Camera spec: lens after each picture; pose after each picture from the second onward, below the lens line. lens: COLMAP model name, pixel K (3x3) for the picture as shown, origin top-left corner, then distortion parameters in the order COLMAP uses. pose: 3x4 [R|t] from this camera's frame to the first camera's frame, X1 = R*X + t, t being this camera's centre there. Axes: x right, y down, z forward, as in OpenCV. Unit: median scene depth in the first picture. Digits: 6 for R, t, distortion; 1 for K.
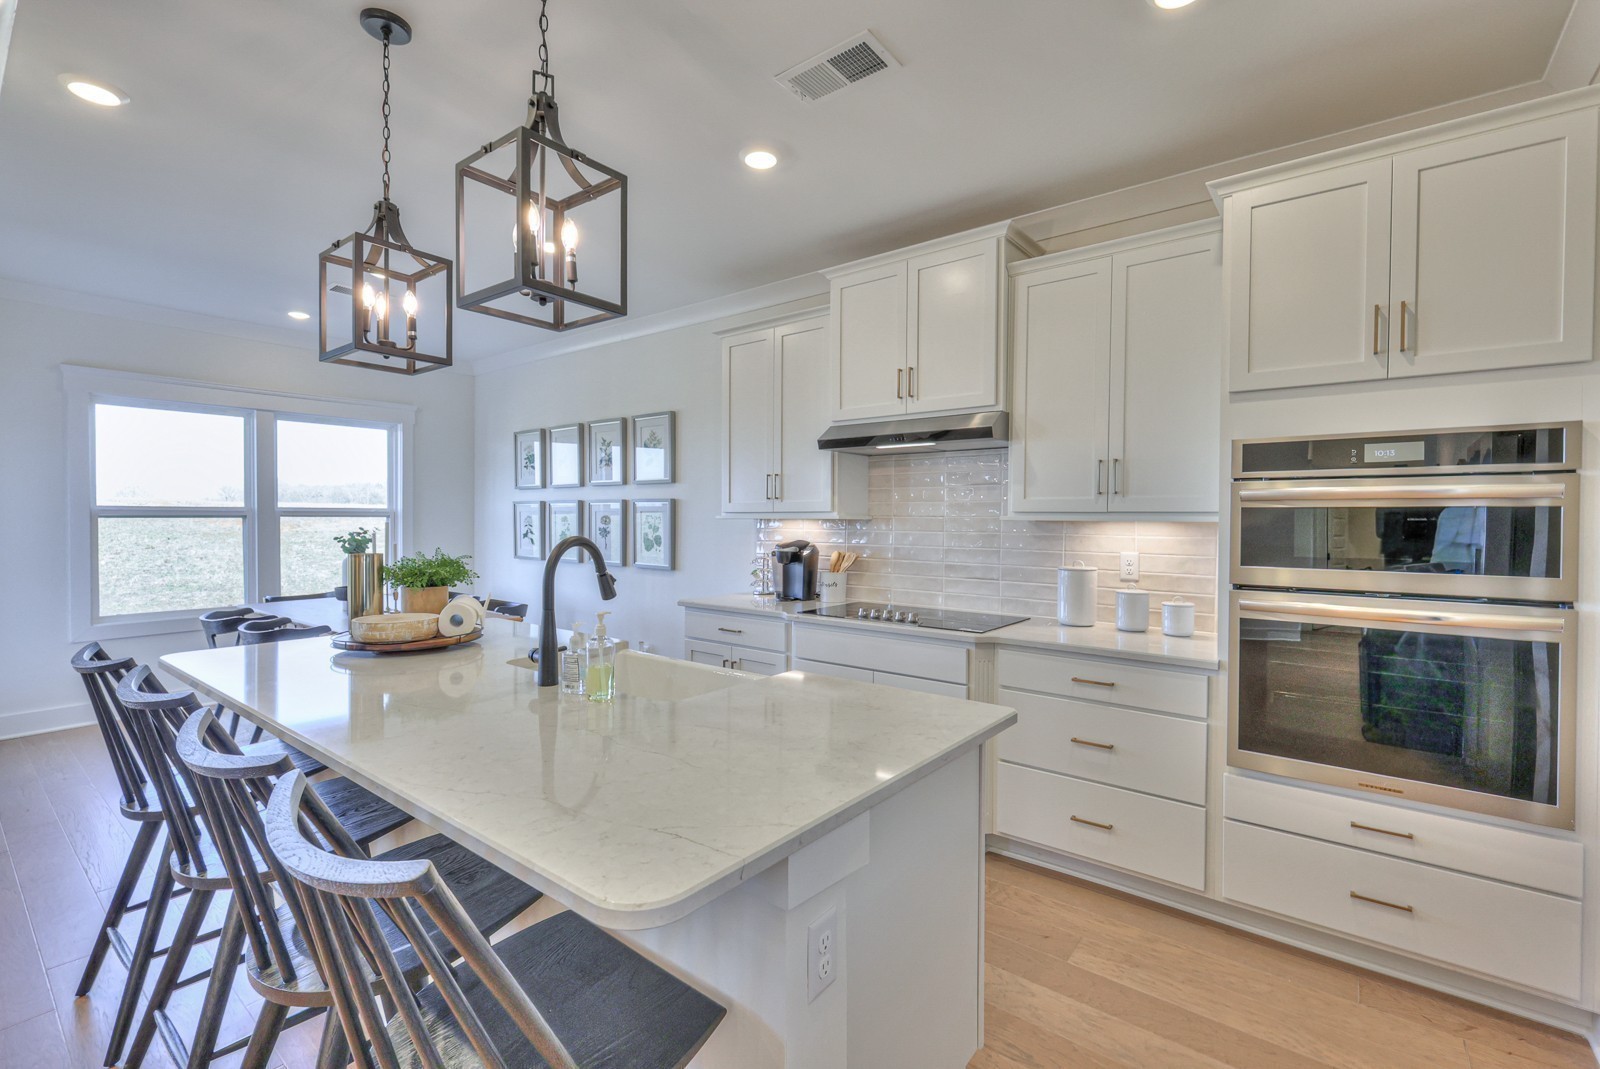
lens RADIAL K [[700.8, 0, 805.8], [0, 700.8, 530.1], [0, 0, 1]] dist [0.000256, 0.000023]
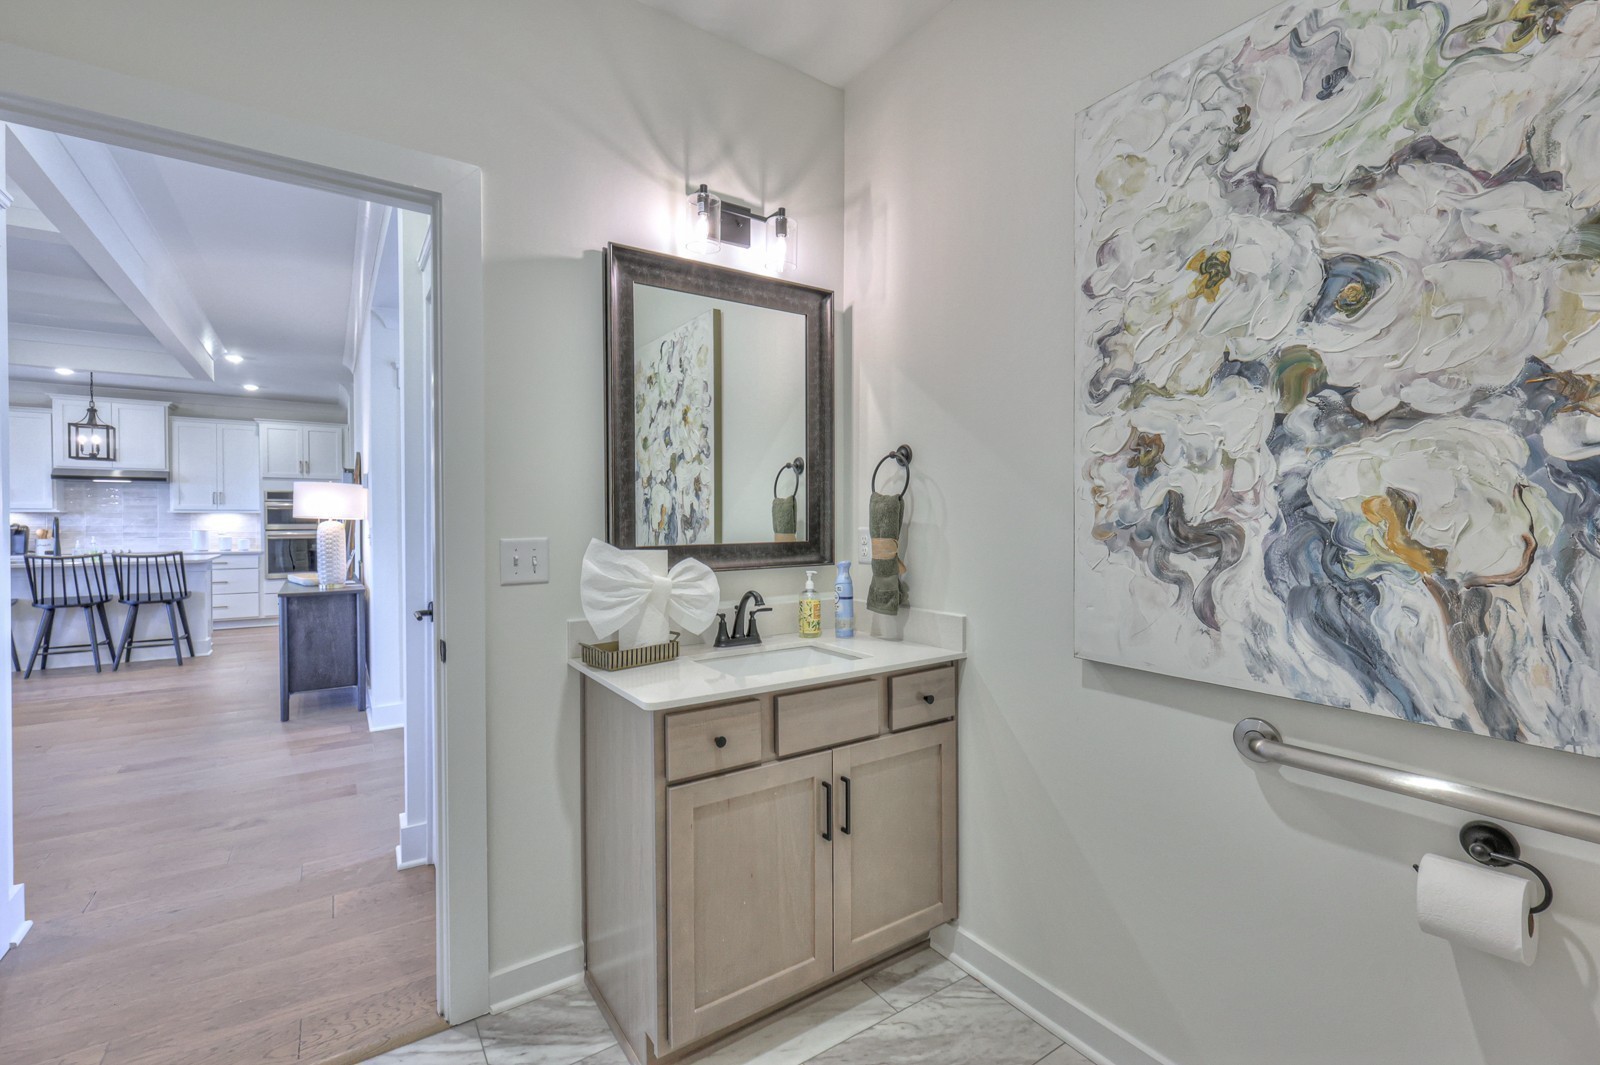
lens RADIAL K [[700.8, 0, 805.8], [0, 700.8, 528.1], [0, 0, 1]] dist [0.000256, 0.000023]
pose [[0.305030, -0.015470, 0.952217, -1.519412], [0.025659, 0.999639, 0.008021, 0.086606], [-0.951997, 0.021987, 0.305317, -2.116720]]
